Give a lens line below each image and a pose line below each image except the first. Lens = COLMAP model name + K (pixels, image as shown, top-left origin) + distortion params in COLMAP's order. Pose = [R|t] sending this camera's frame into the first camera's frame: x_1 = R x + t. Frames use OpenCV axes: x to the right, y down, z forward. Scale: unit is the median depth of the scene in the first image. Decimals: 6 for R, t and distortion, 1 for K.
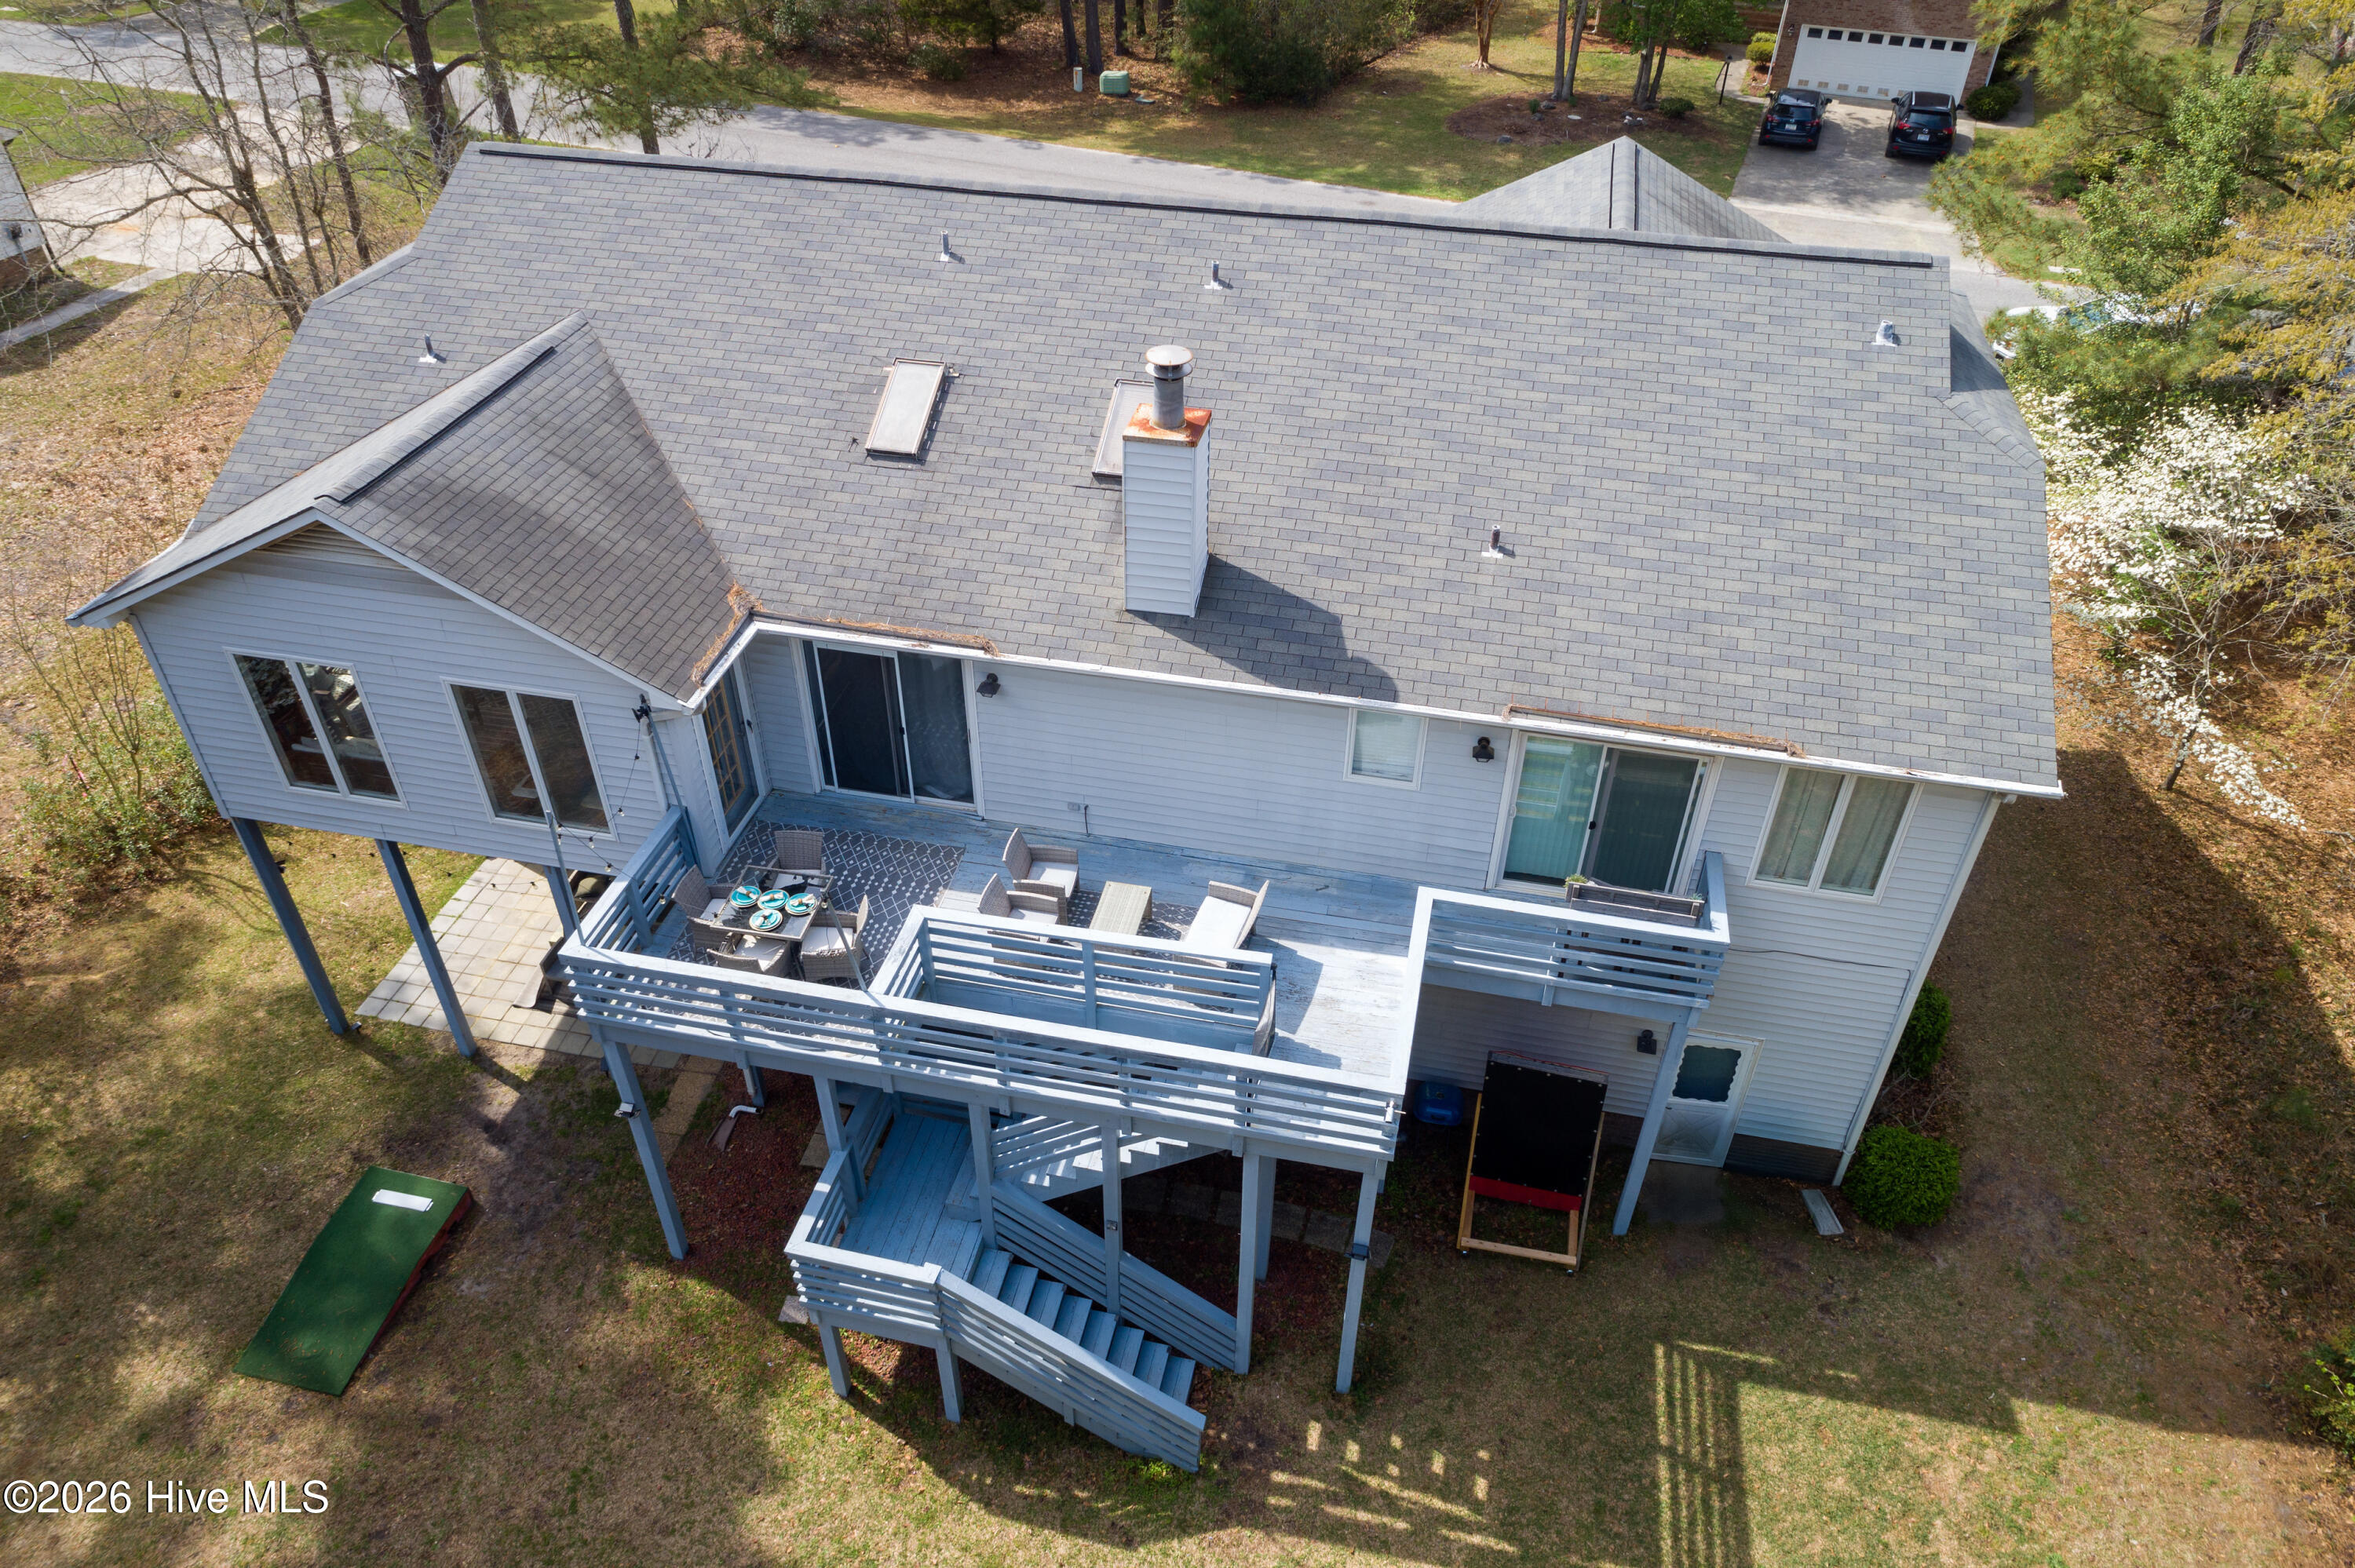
lens RADIAL K [[1561.0, 0, 1175.5], [0, 1561.0, 800.7], [0, 0, 1]] dist [0.001965, 0.003654]
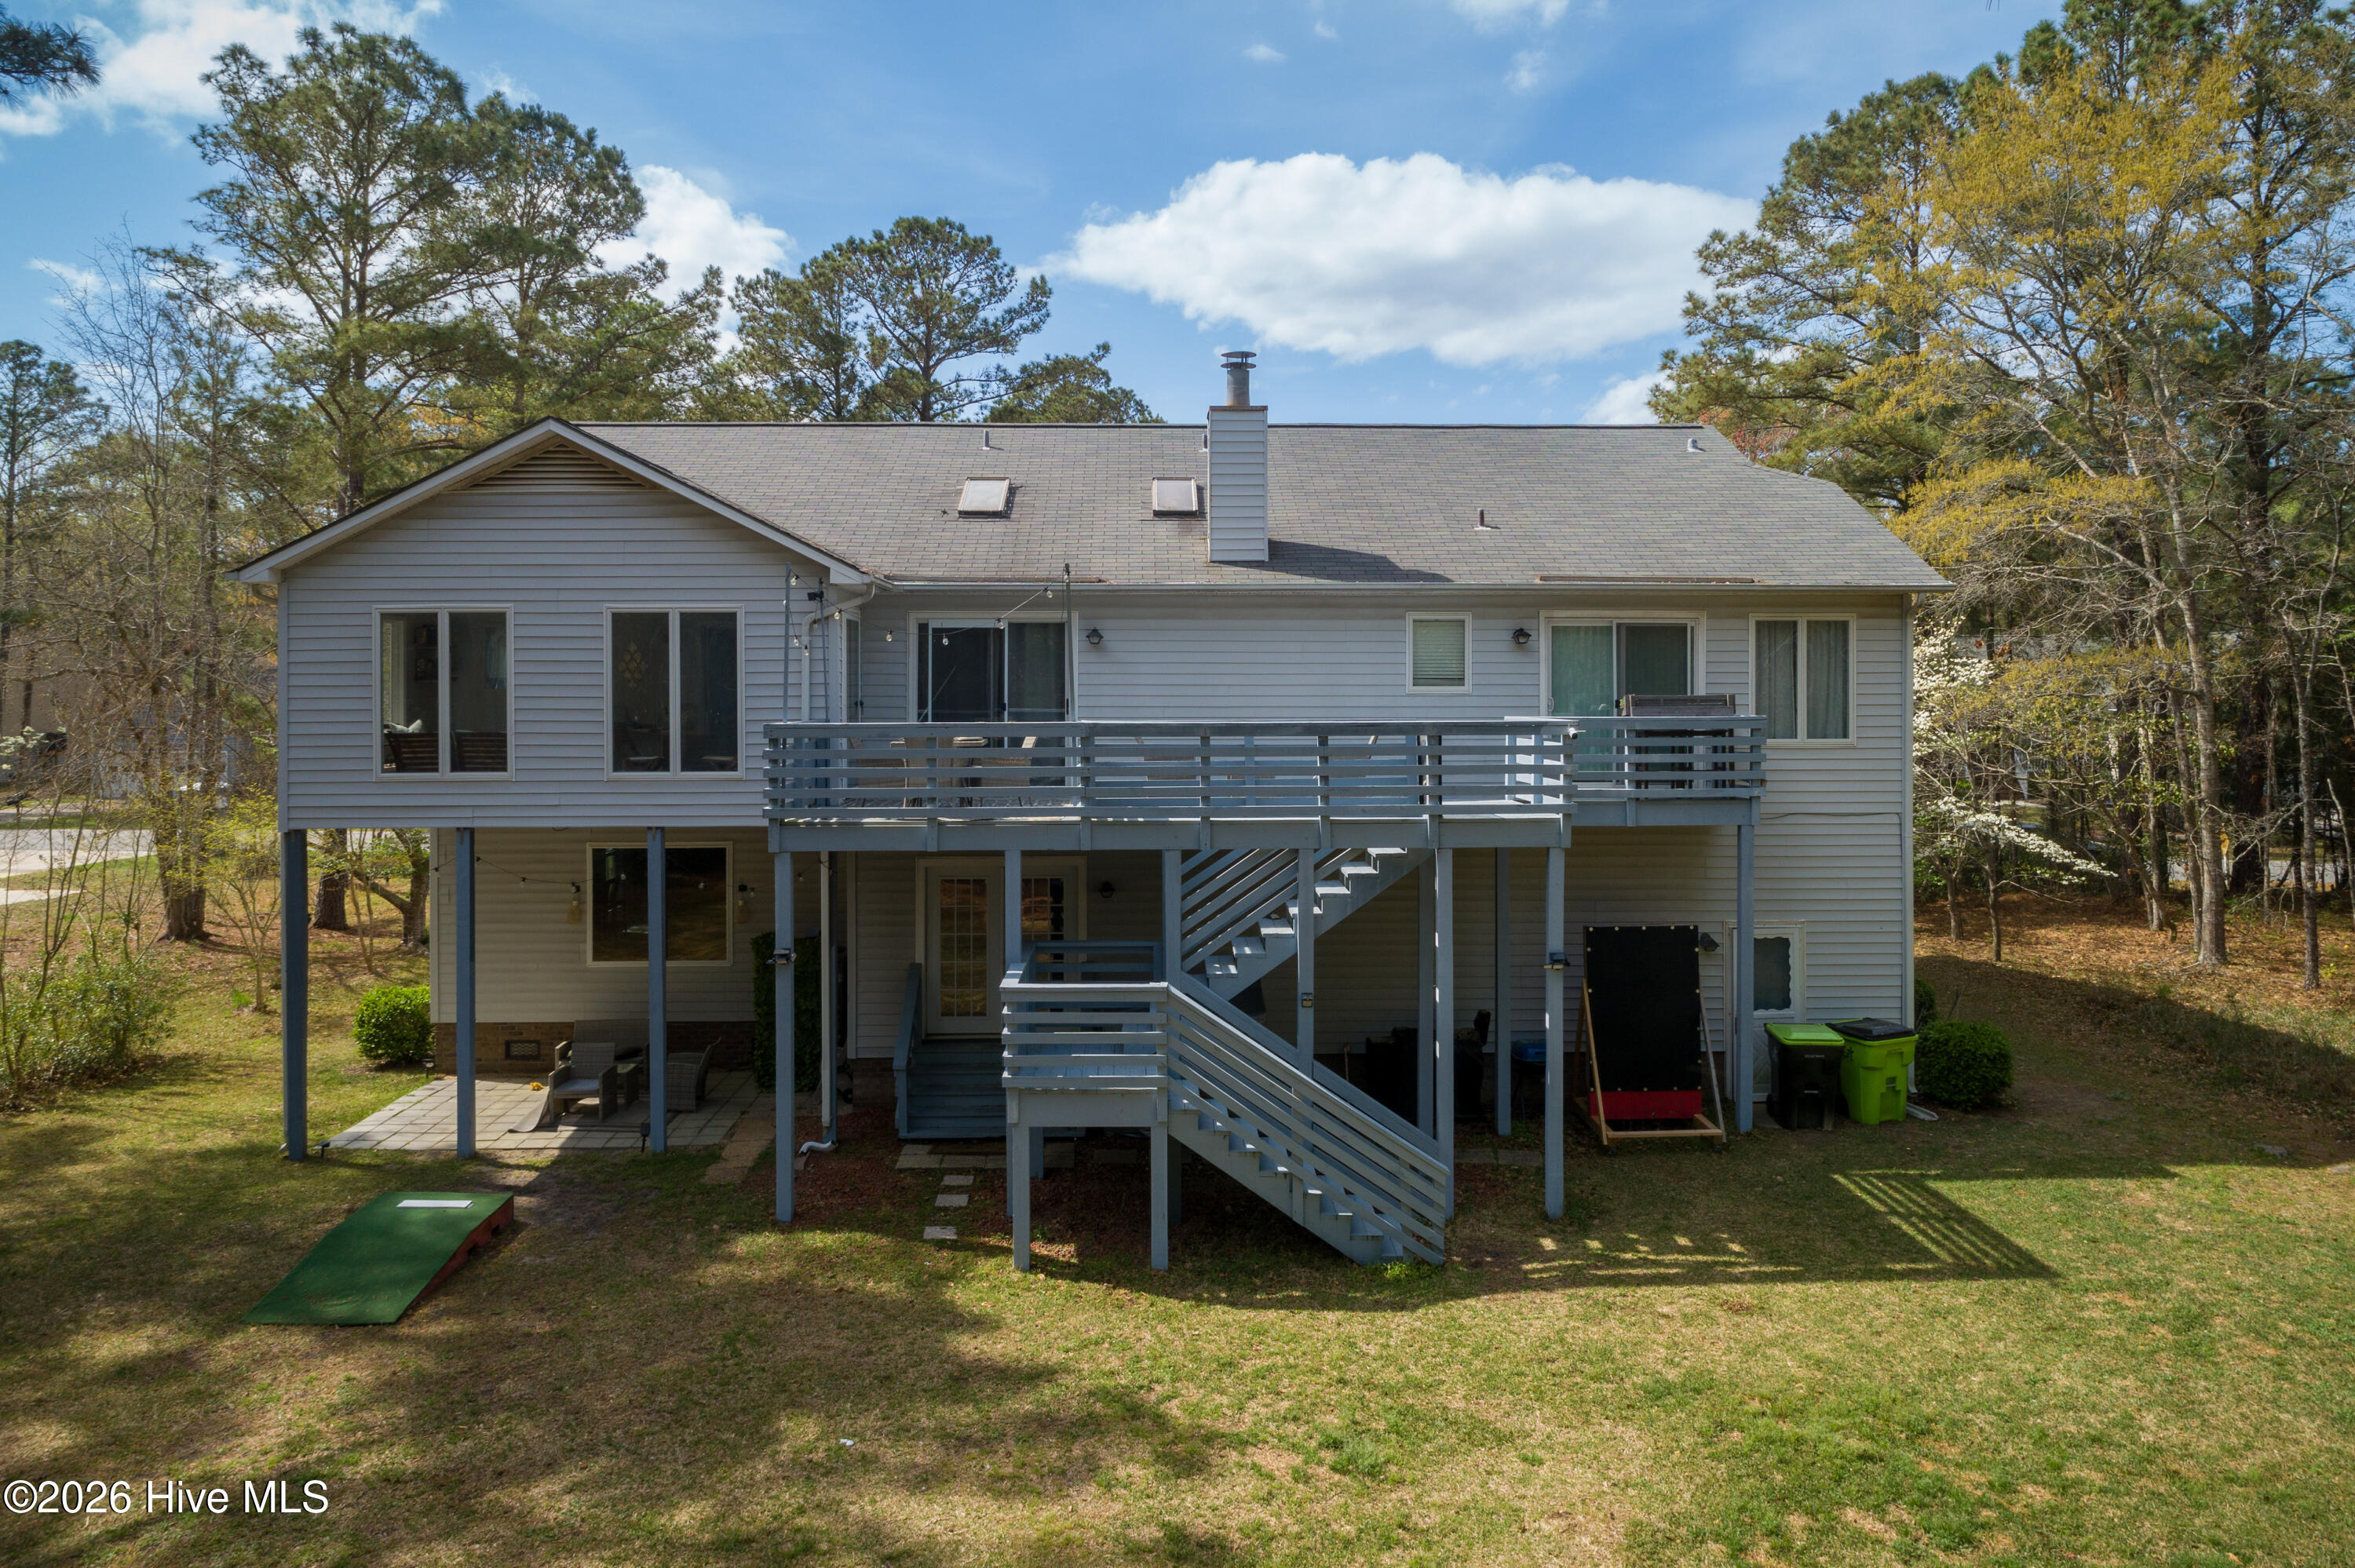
lens RADIAL K [[1614.8, 0, 1178.6], [0, 1614.8, 712.9], [0, 0, 1]] dist [0.002831, 0.001061]
pose [[0.972441, -0.012191, 0.232831, -0.342861], [0.152196, 0.789701, -0.594314, 0.698718], [-0.176622, 0.613371, 0.769793, 0.116307]]
